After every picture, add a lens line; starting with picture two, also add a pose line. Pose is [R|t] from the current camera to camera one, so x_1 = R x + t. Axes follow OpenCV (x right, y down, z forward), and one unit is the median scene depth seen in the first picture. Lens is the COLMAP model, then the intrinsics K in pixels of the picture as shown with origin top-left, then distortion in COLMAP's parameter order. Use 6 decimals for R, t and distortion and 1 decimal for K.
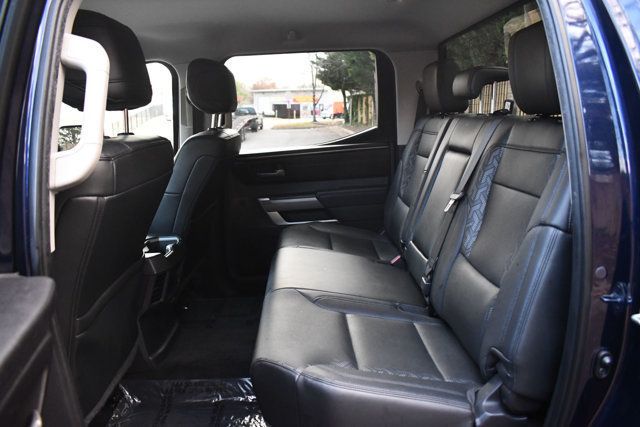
lens RADIAL K [[503.7, 0, 320.0], [0, 503.7, 213.5], [0, 0, 1]] dist [-0.092997, -0.002624]
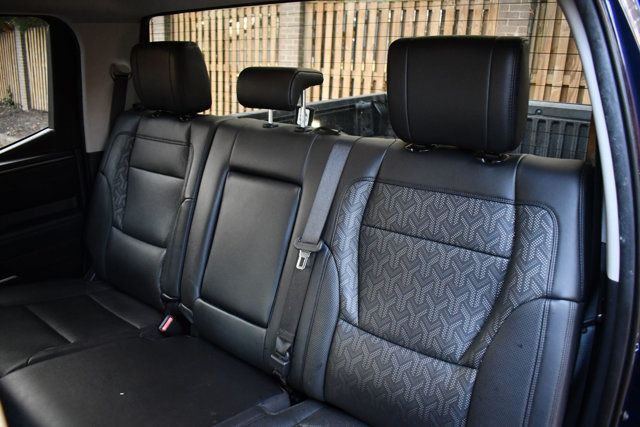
lens RADIAL K [[503.7, 0, 320.0], [0, 503.7, 213.5], [0, 0, 1]] dist [-0.092997, -0.002624]
pose [[0.644056, -0.178404, 0.743885, -0.185521], [0.108690, 0.983901, 0.141862, -0.124012], [-0.757218, -0.010514, 0.653078, 0.309233]]
